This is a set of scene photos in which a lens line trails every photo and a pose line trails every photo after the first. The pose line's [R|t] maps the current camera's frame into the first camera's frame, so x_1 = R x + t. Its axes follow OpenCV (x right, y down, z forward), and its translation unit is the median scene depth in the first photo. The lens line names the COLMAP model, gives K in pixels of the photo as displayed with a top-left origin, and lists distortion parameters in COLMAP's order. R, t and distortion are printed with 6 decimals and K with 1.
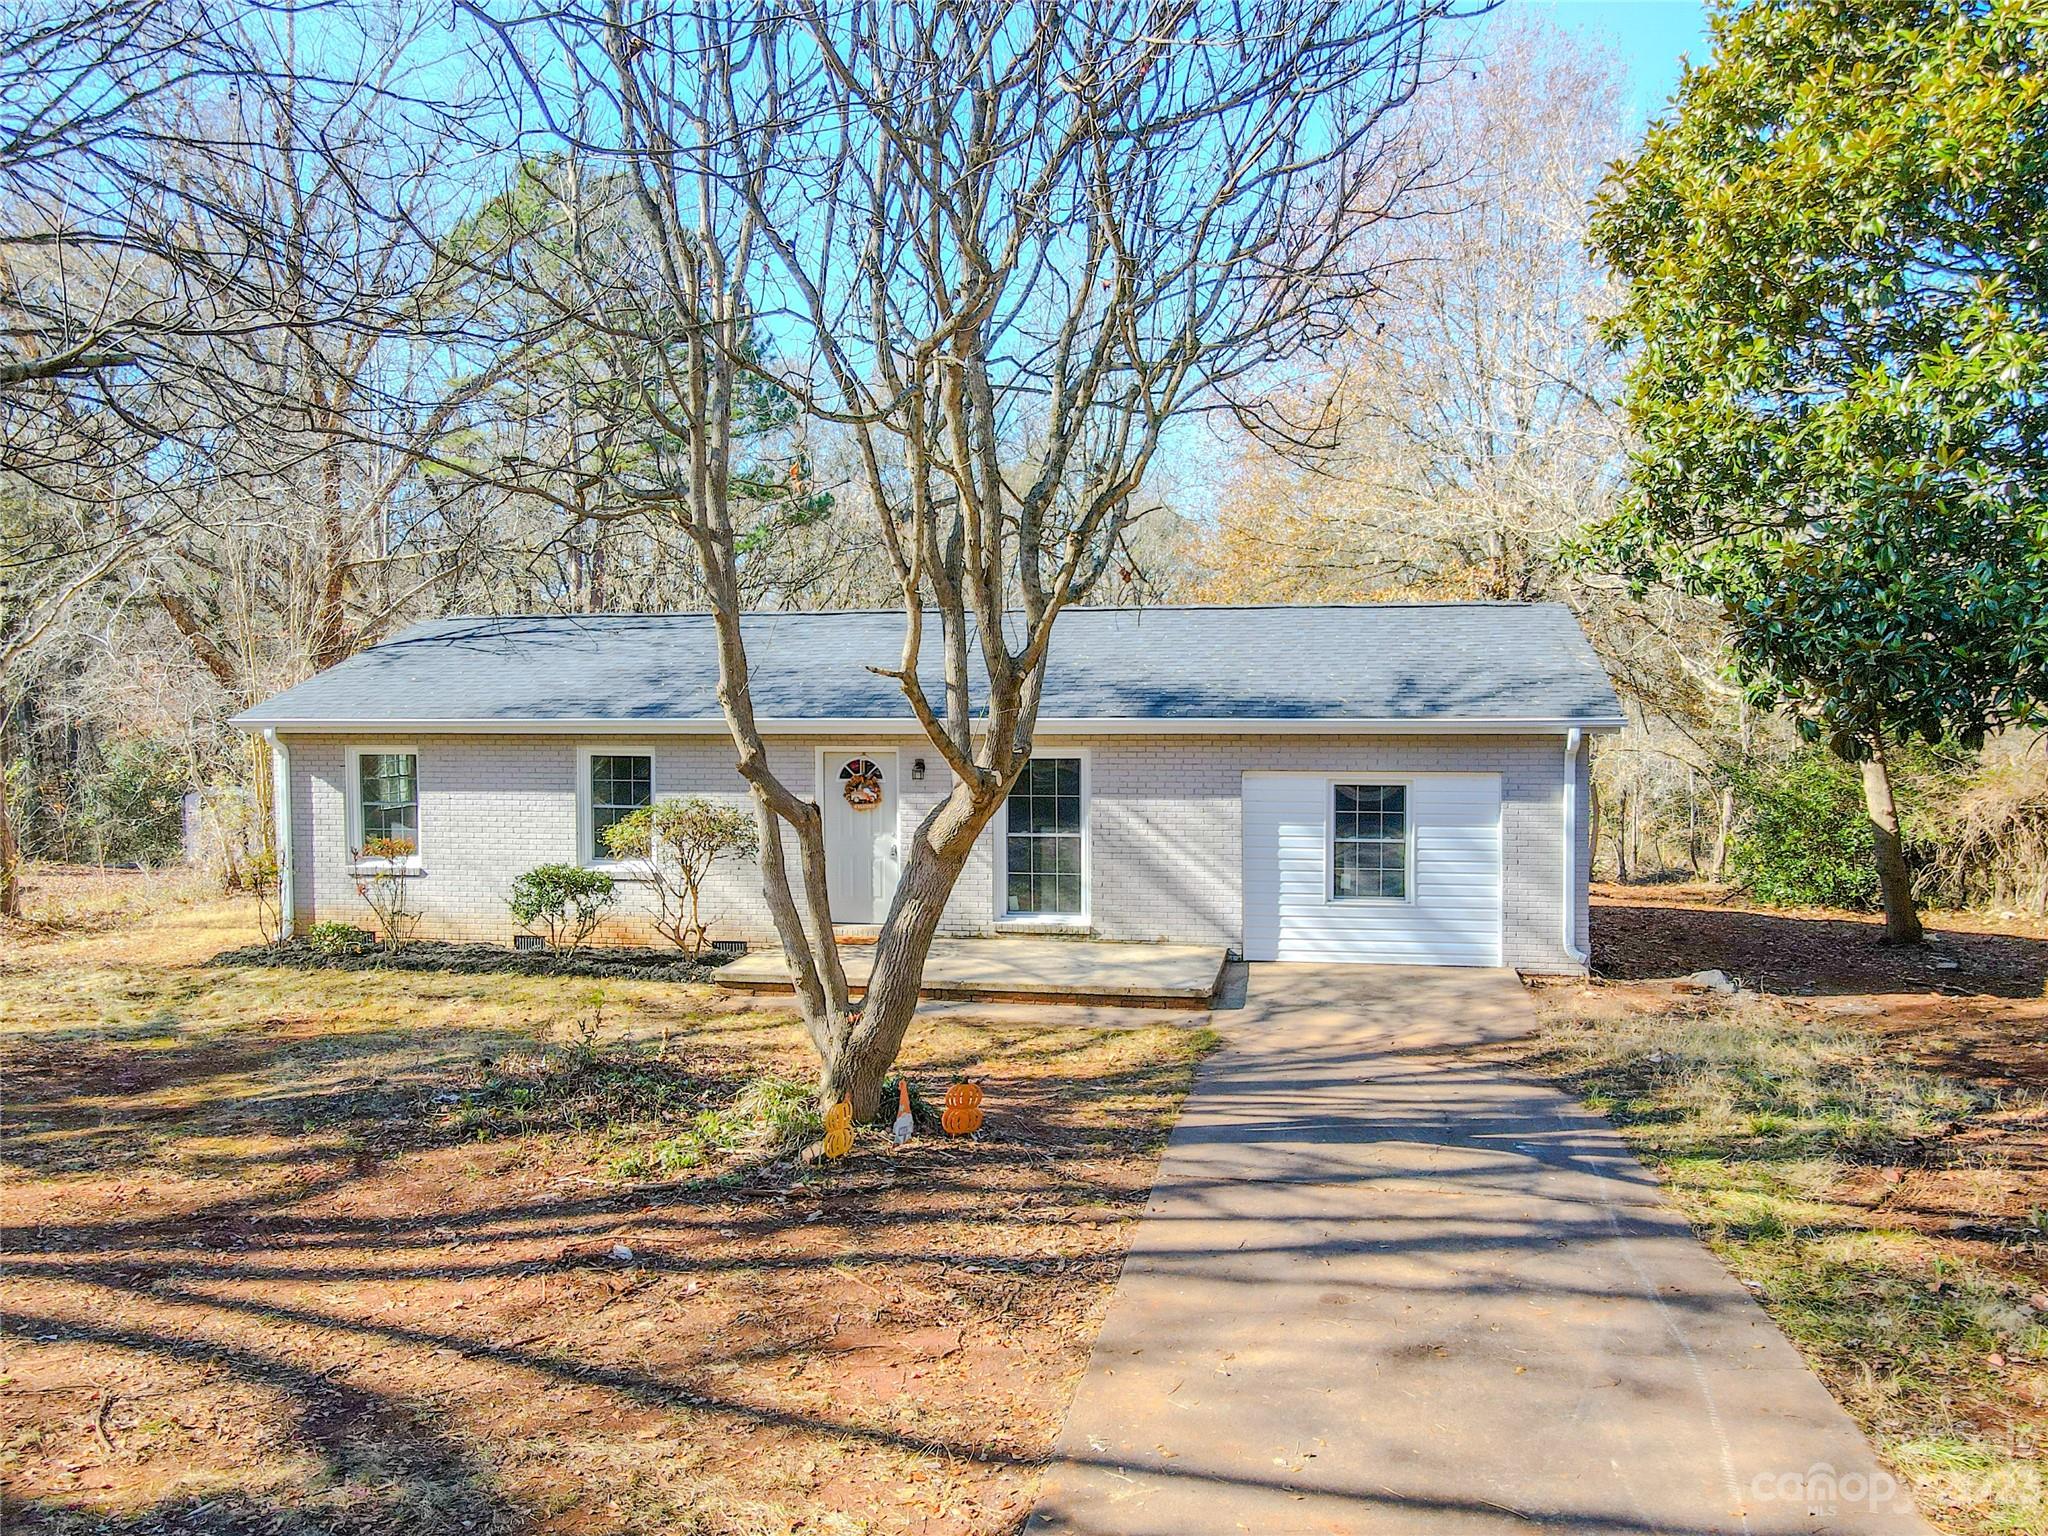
lens RADIAL K [[1432.6, 0, 1024.1], [0, 1432.6, 773.7], [0, 0, 1]] dist [0.013211, 0.003580]
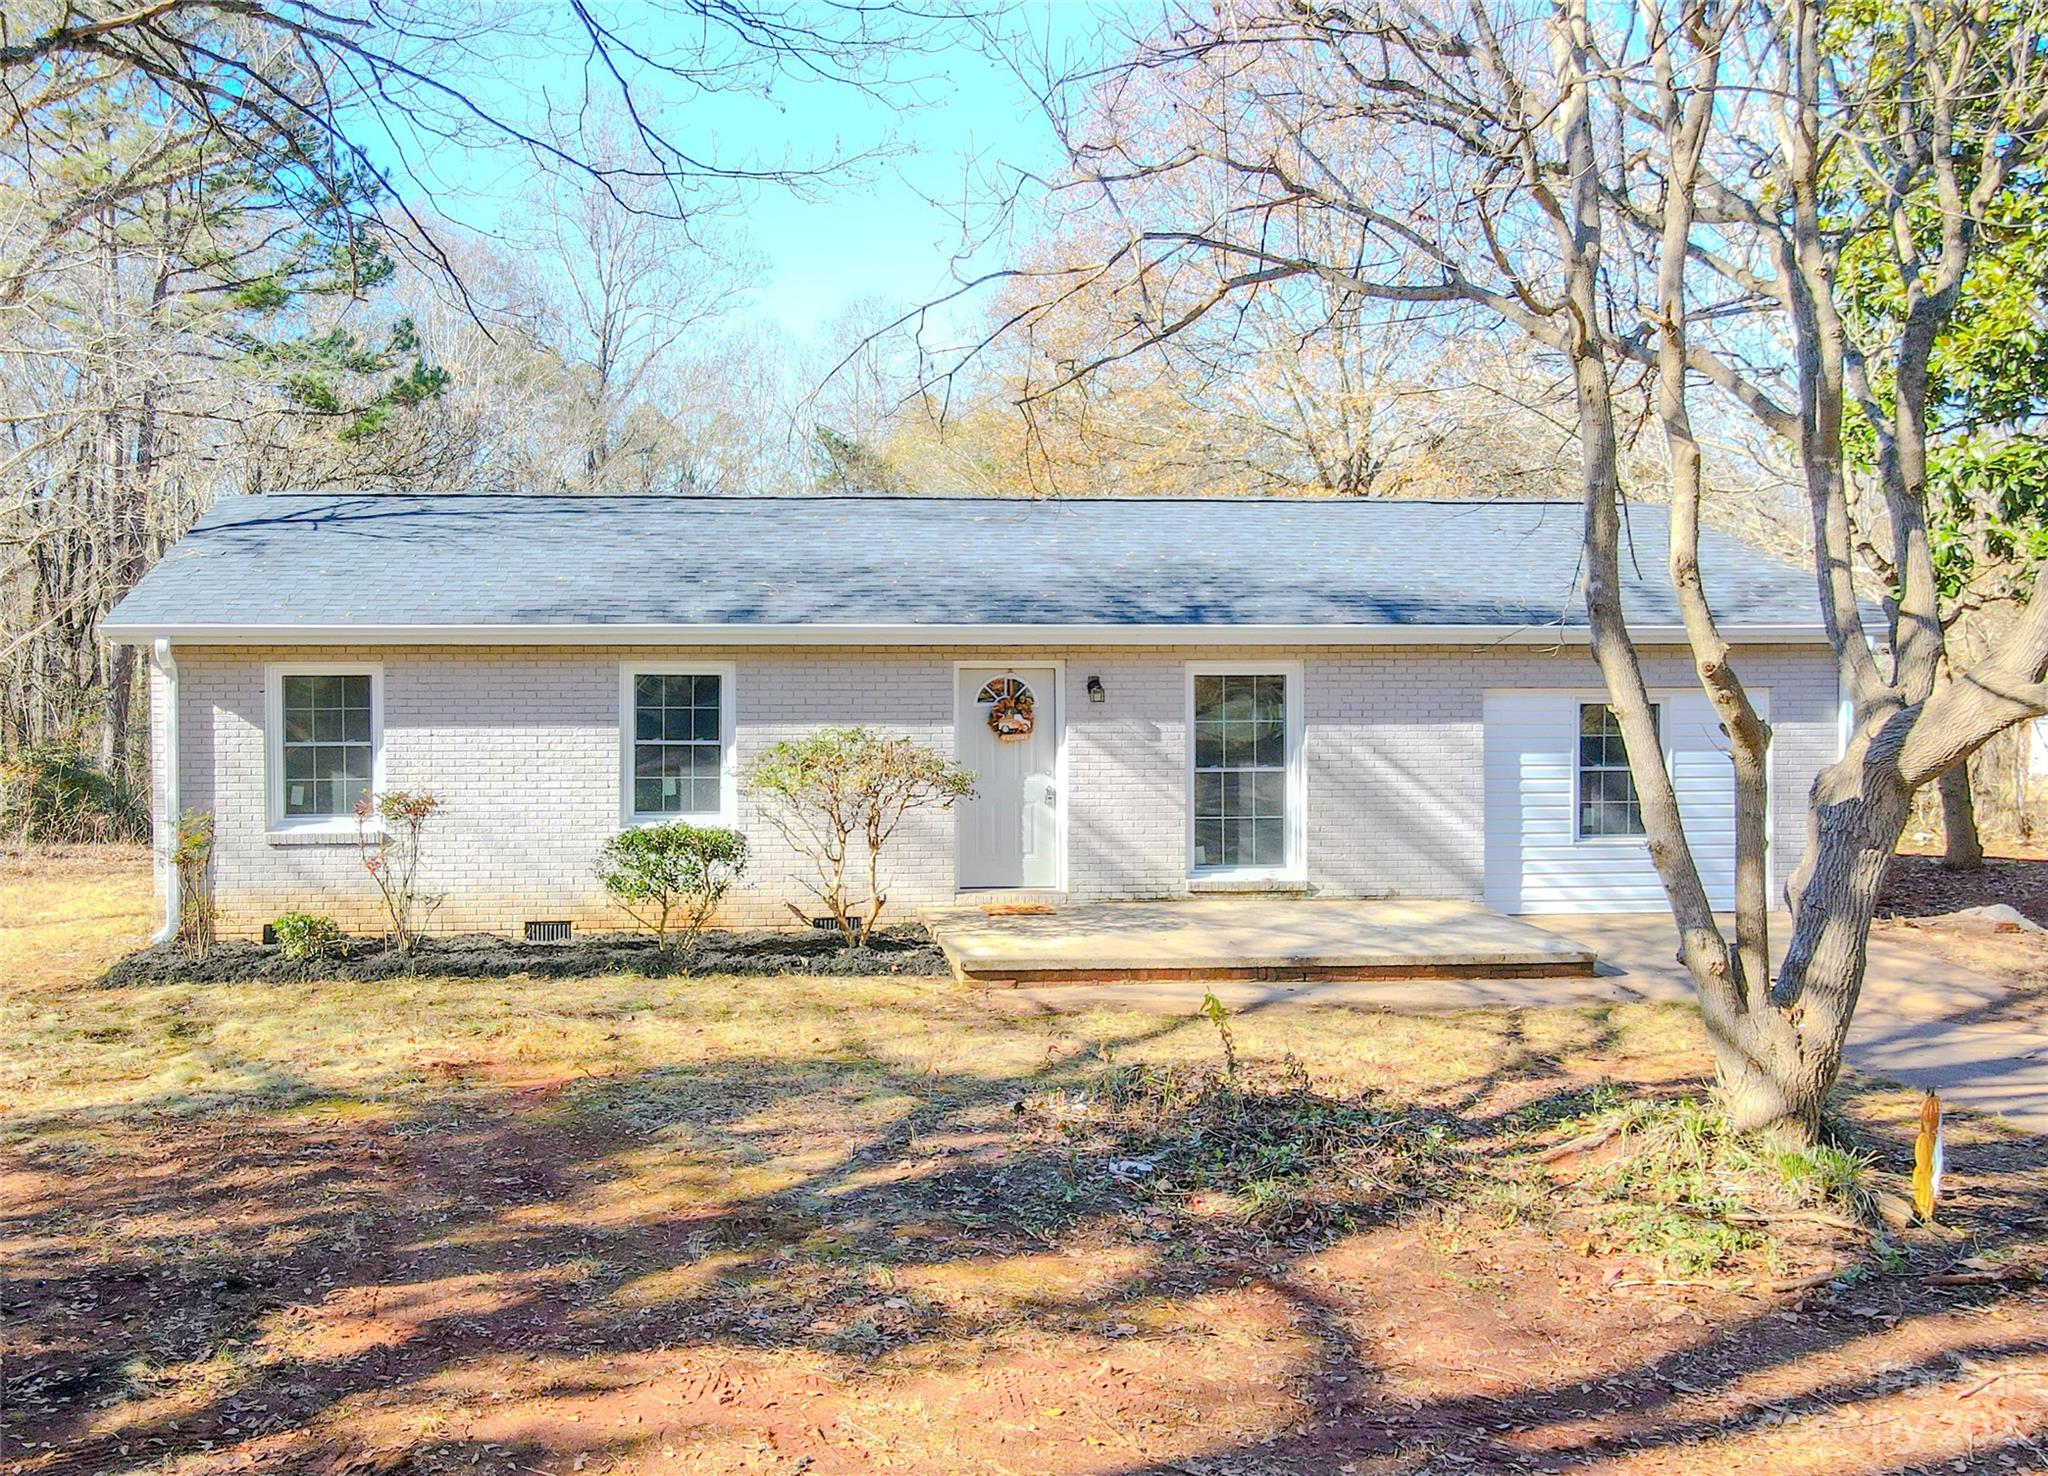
lens RADIAL K [[1634.3, 0, 1023.9], [0, 1634.3, 729.7], [0, 0, 1]] dist [-0.006926, -0.000856]
pose [[0.971082, -0.012848, 0.238401, -0.327339], [0.007971, 0.999739, 0.021412, -0.000765], [-0.238614, -0.018893, 0.970931, 0.135362]]
